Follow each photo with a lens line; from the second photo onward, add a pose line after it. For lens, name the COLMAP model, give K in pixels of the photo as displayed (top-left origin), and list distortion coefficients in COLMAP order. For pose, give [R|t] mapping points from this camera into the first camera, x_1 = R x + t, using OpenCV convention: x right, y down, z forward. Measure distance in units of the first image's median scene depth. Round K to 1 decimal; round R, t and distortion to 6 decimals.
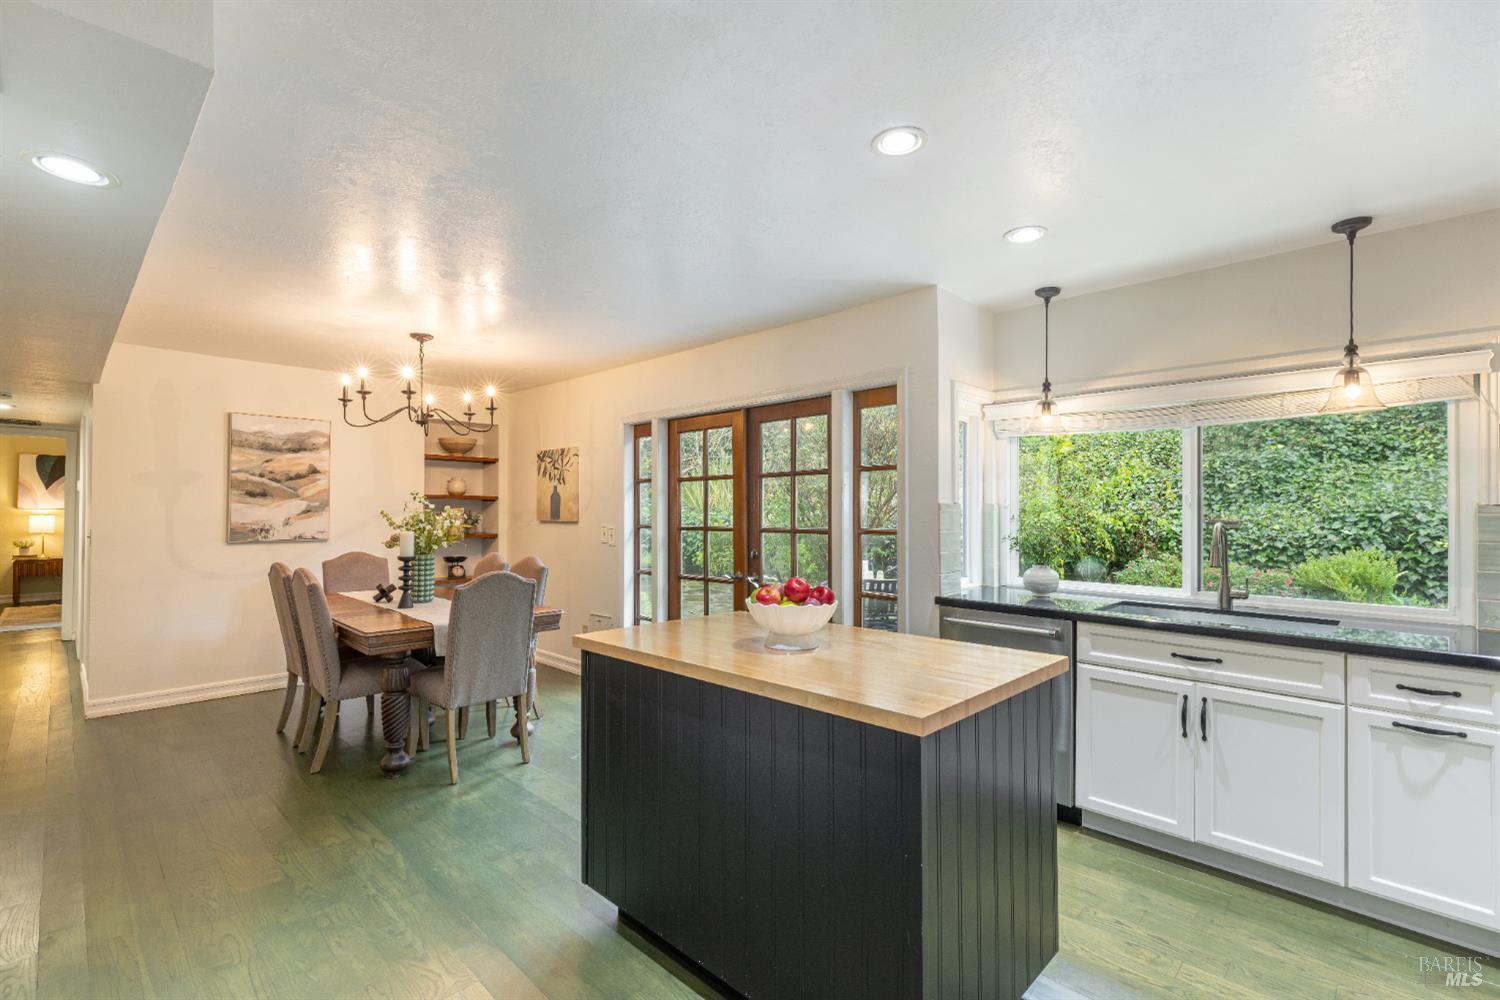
lens RADIAL K [[673.2, 0, 750.8], [0, 673.2, 501.5], [0, 0, 1]] dist [0.009125, -0.001940]
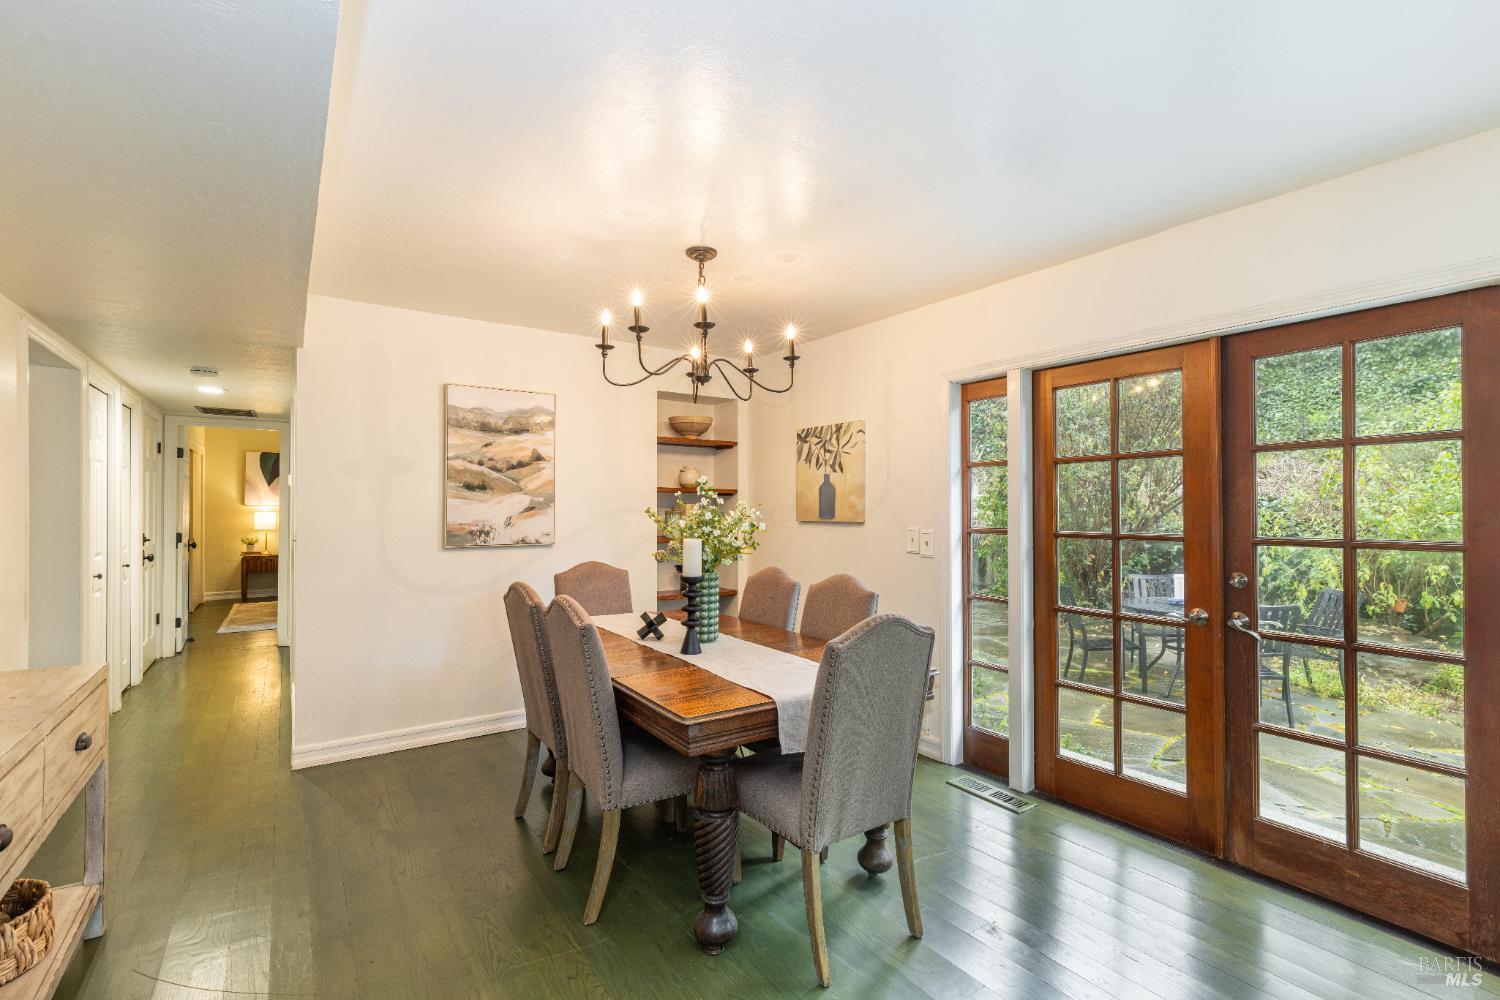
lens RADIAL K [[673.2, 0, 753.0], [0, 673.2, 503.8], [0, 0, 1]] dist [0.009125, -0.001940]
pose [[0.981111, -0.001380, -0.193440, -0.299720], [0.003136, 0.999957, 0.008769, 0.003577], [0.193420, -0.009210, 0.981073, 0.332713]]
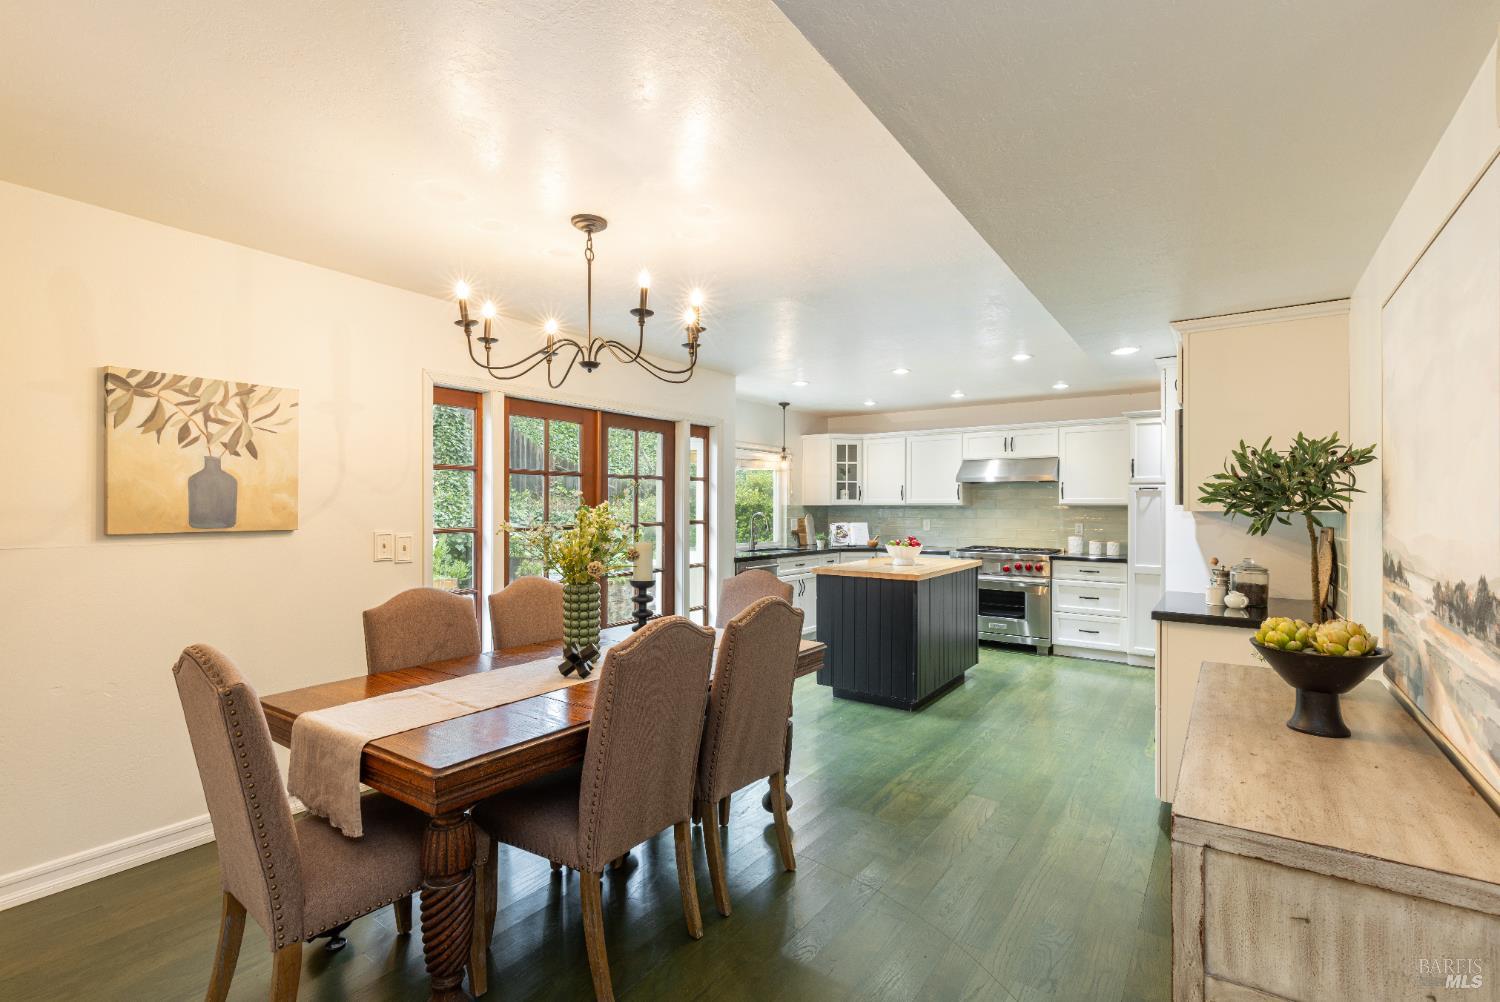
lens RADIAL K [[673.2, 0, 757.3], [0, 673.2, 506.6], [0, 0, 1]] dist [0.009125, -0.001940]
pose [[-0.159975, -0.003329, 0.987116, -1.087810], [-0.016286, 0.999867, 0.000733, 0.006445], [-0.986987, -0.015959, -0.160007, 0.926535]]
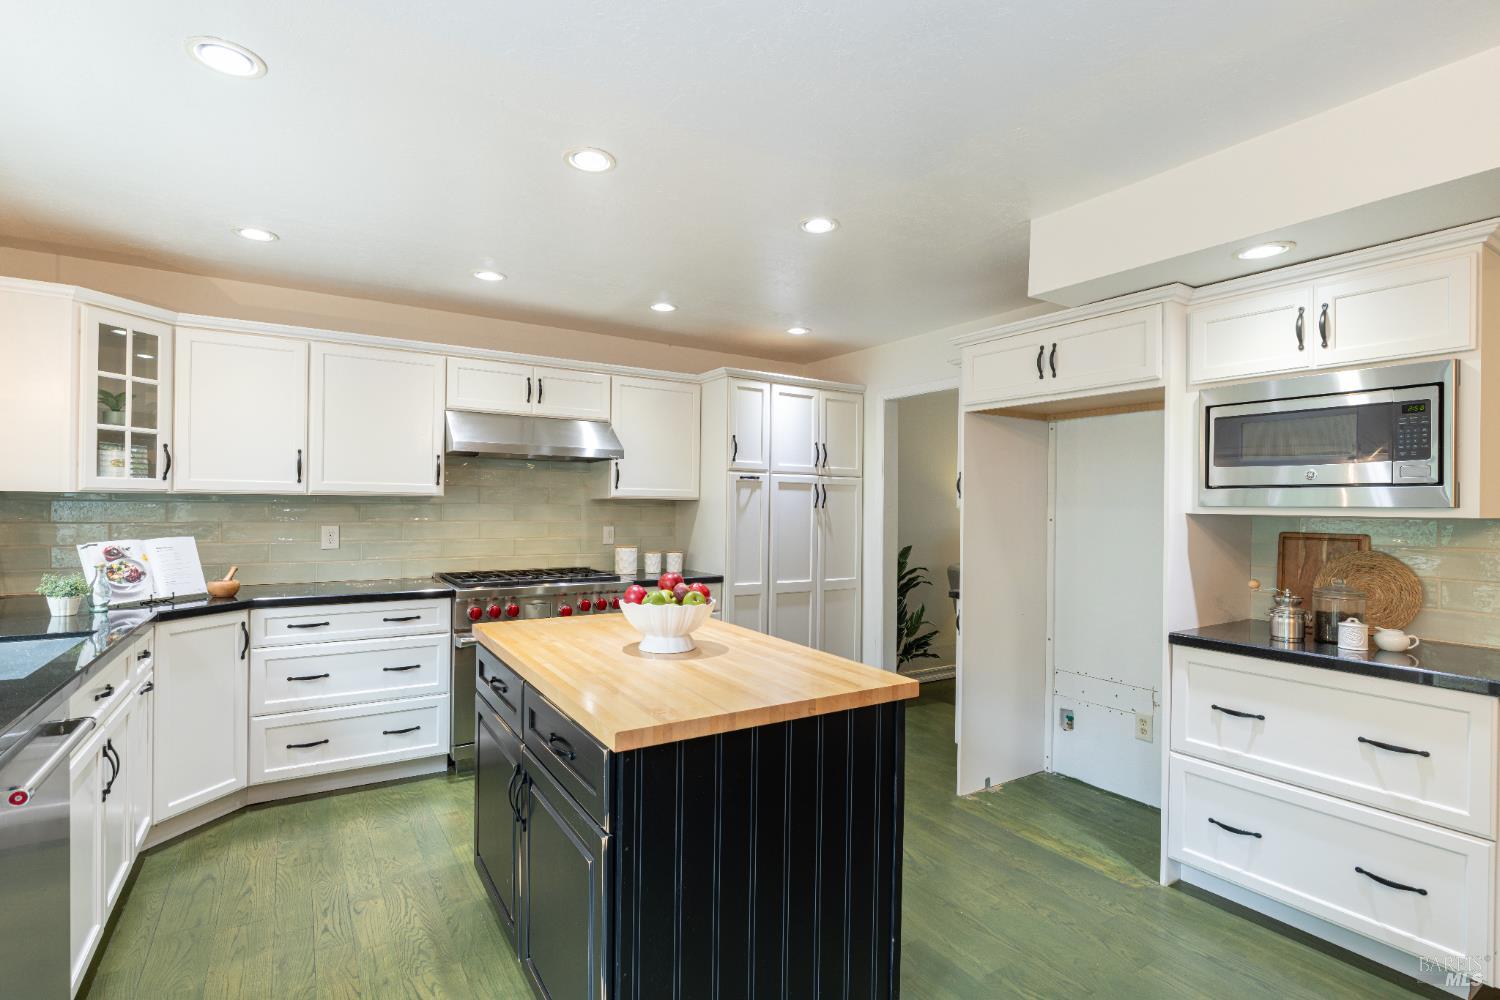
lens RADIAL K [[739.1, 0, 761.2], [0, 739.1, 502.4], [0, 0, 1]] dist [0.006422, 0.000517]
pose [[-0.975048, -0.012714, 0.221630, -0.146245], [-0.016645, 0.999735, -0.015877, 0.011462], [-0.221370, -0.019170, -0.975002, 0.981238]]
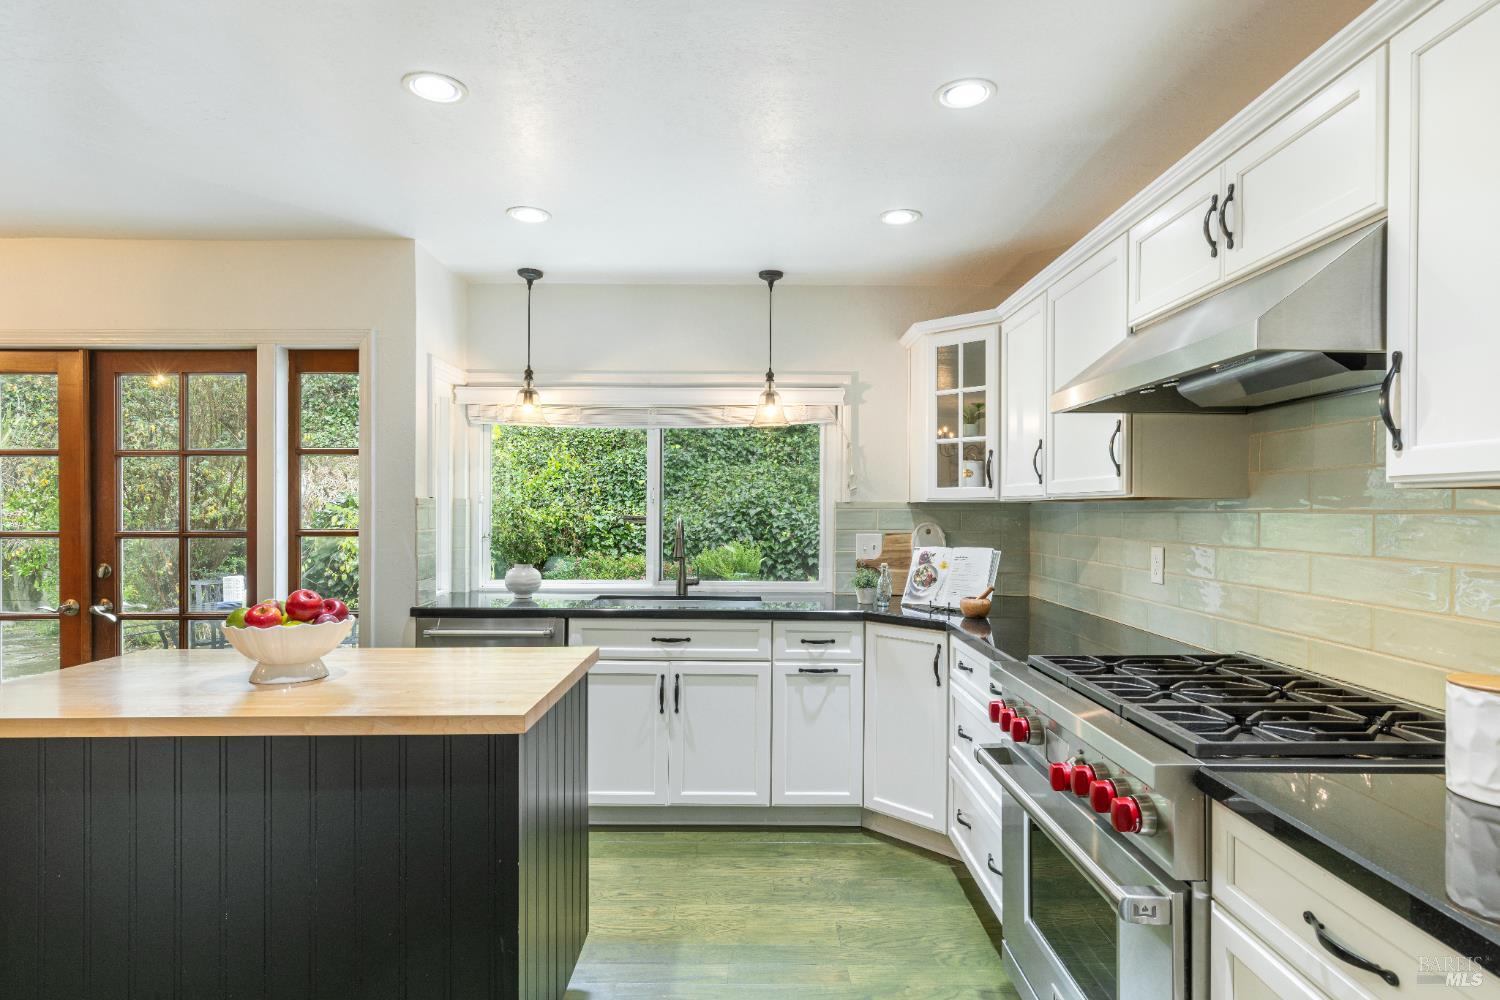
lens RADIAL K [[824.4, 0, 755.7], [0, 824.4, 500.0], [0, 0, 1]] dist [0.007322, 0.000381]
pose [[0.711819, 0.006555, 0.702332, -0.112035], [-0.010510, 0.999944, 0.001319, 0.000035], [-0.702284, -0.008320, 0.711848, -0.032167]]
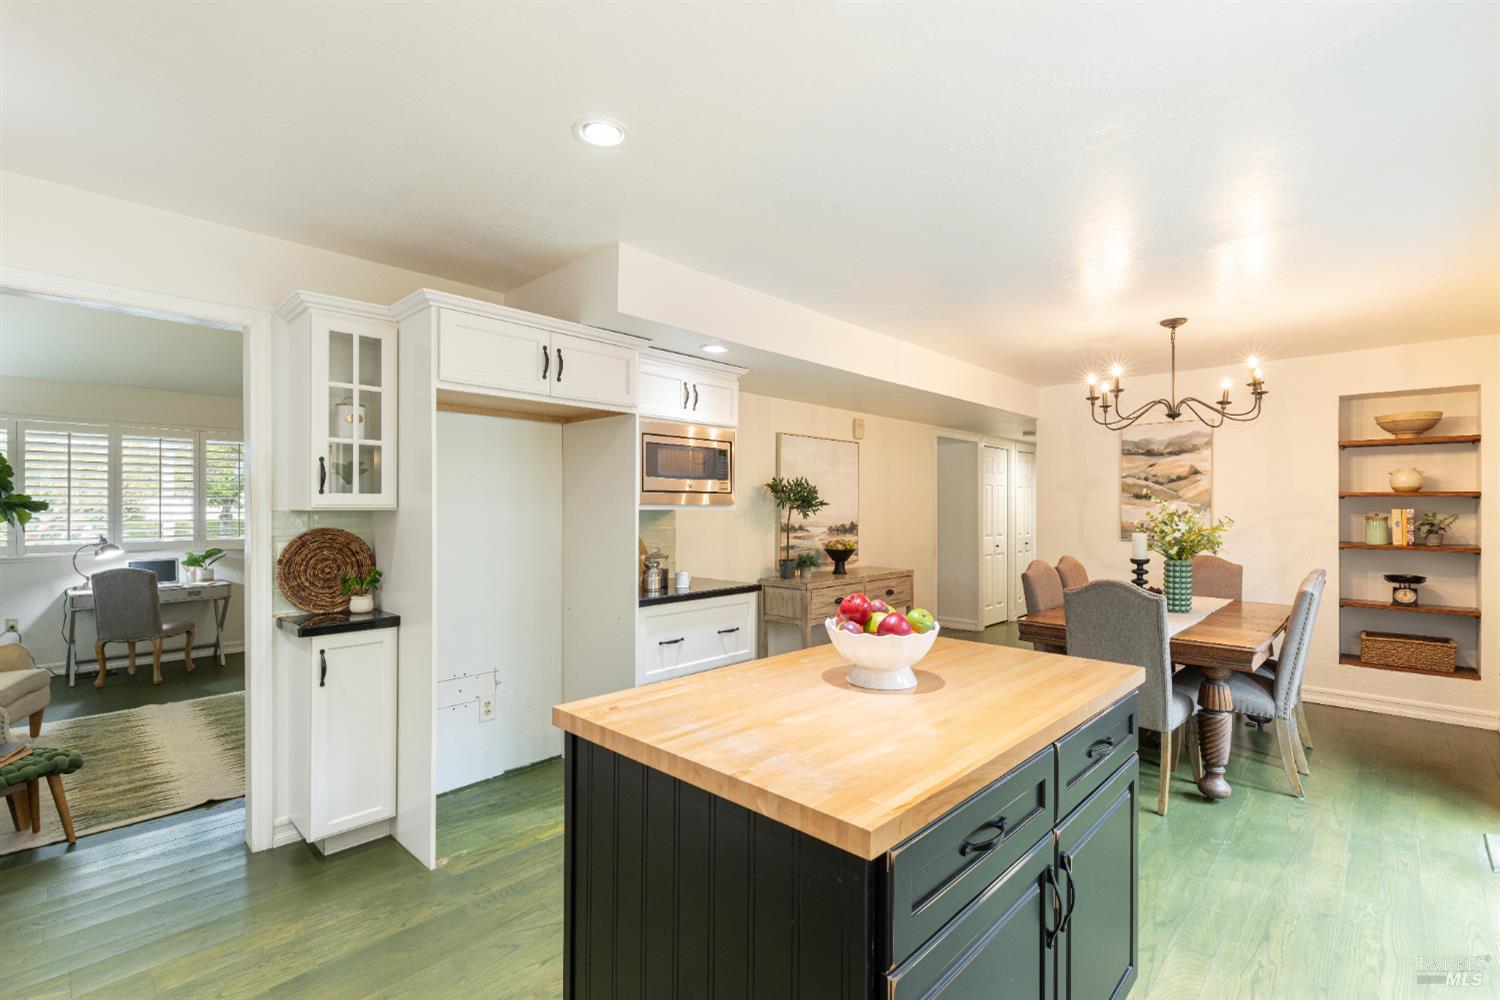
lens RADIAL K [[673.2, 0, 756.8], [0, 673.2, 500.1], [0, 0, 1]] dist [0.009125, -0.001940]
pose [[0.014138, -0.013507, -0.999809, 0.415785], [0.008637, 0.999873, -0.013386, 0.005006], [0.999863, -0.008446, 0.014252, 0.414404]]
